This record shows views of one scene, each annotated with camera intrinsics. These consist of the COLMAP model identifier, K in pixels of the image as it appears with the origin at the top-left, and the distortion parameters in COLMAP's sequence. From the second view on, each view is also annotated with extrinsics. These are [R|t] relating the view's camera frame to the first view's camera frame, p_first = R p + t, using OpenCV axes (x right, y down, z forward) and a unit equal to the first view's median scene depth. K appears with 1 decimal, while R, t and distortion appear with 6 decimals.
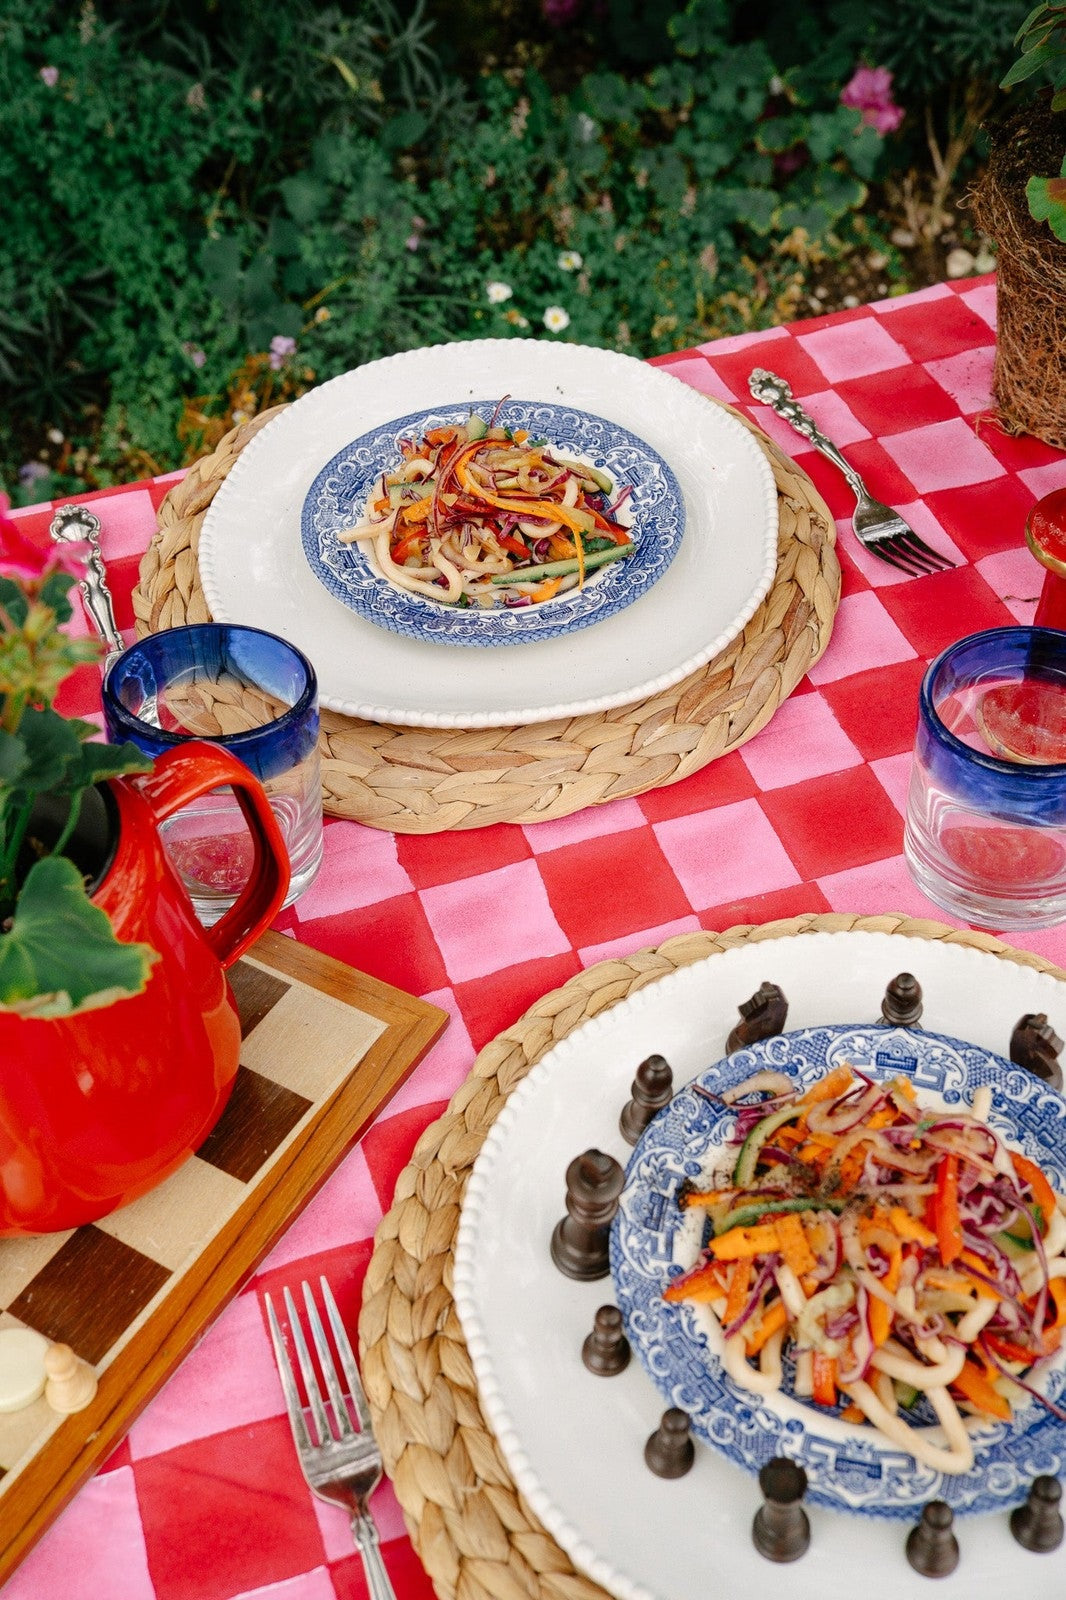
lens RADIAL K [[1829.6, 0, 533.7], [0, 1829.6, 801.7], [0, 0, 1]] dist [0.026243, 0.036866]
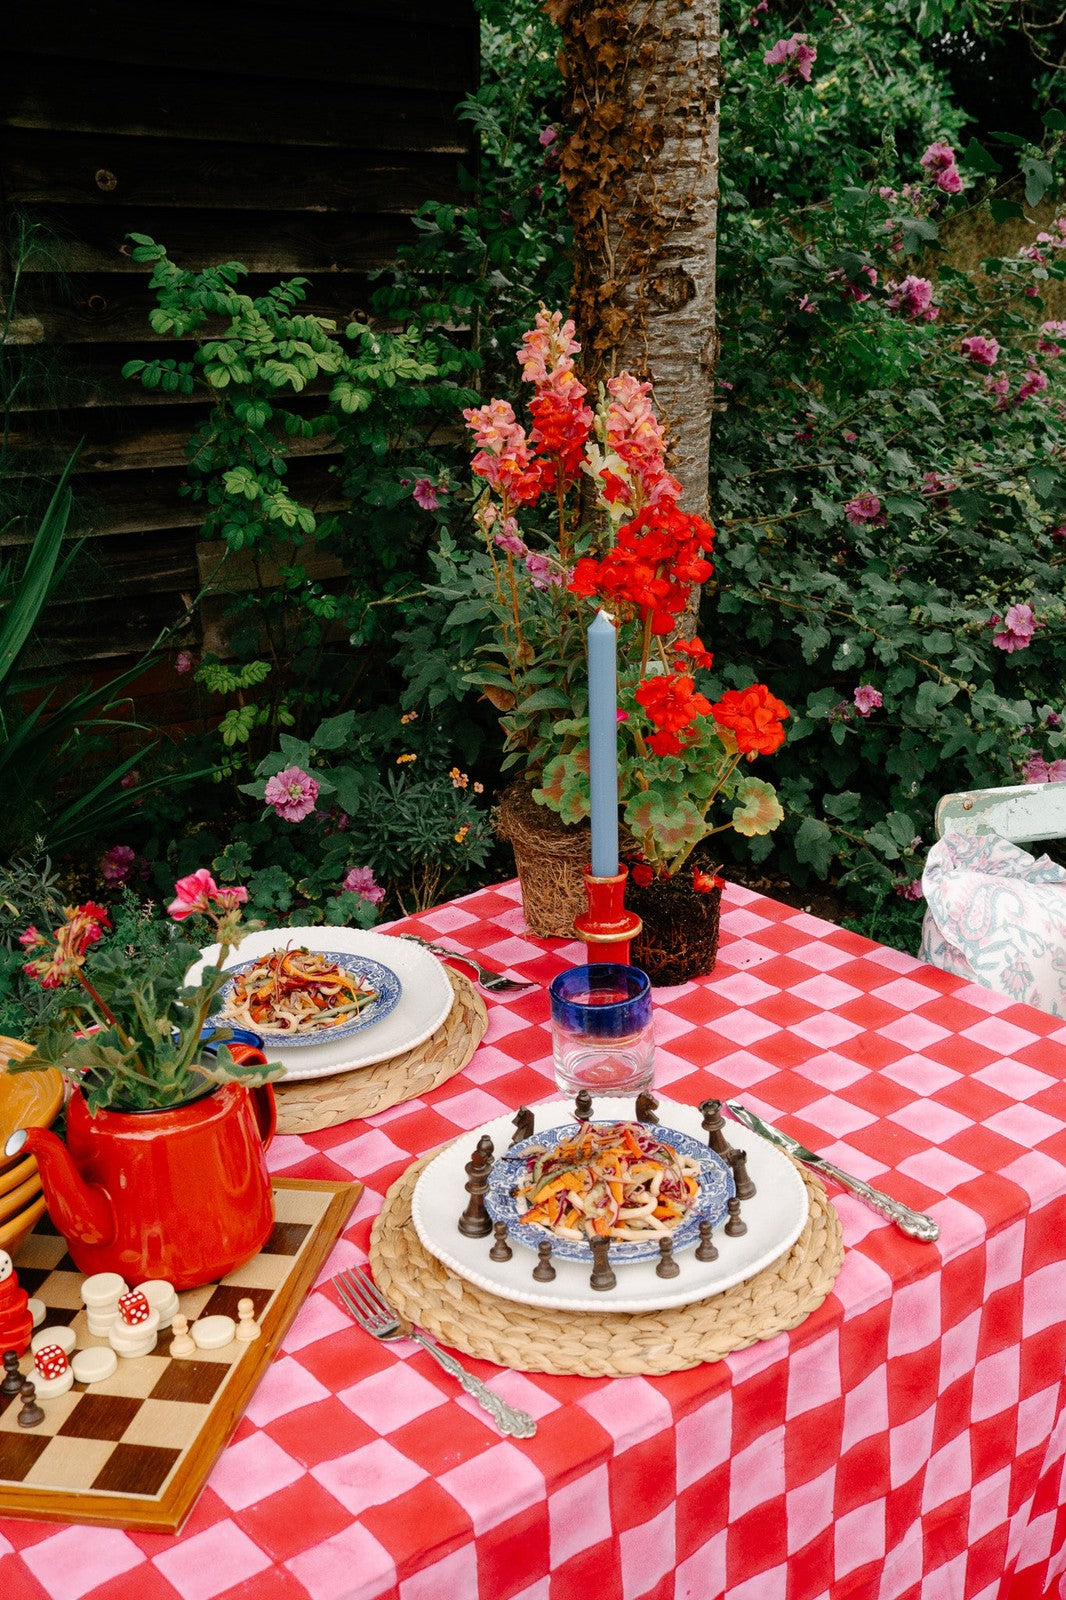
lens RADIAL K [[1699.1, 0, 539.7], [0, 1699.1, 820.5], [0, 0, 1]] dist [0.008809, 0.027961]
pose [[0.936652, -0.109173, 0.332814, -0.362027], [0.249125, 0.875565, -0.413912, 0.481751], [-0.246212, 0.470604, 0.847297, -0.631770]]
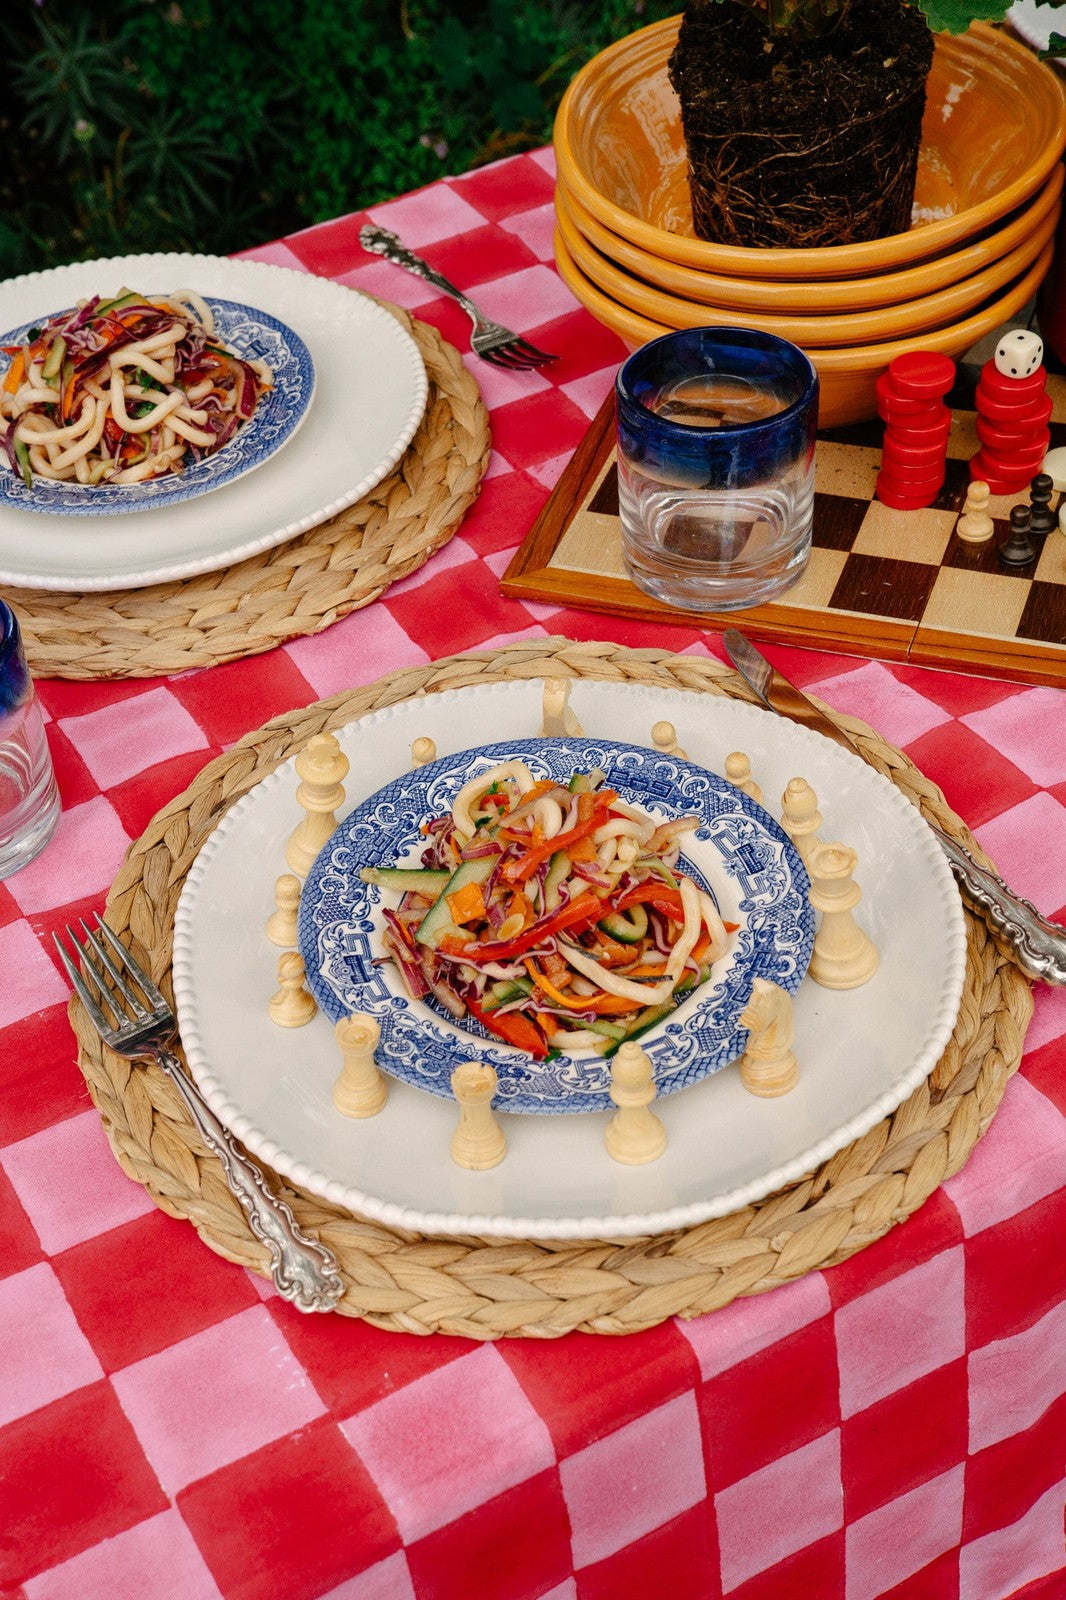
lens RADIAL K [[2190.1, 0, 533.0], [0, 2190.1, 800.0], [0, 0, 1]] dist [0.094761, 0.039884]
pose [[0.979251, -0.156961, 0.128182, -0.780205], [0.163677, 0.985550, -0.043593, 0.378885], [-0.119487, 0.063669, 0.990792, -0.373297]]
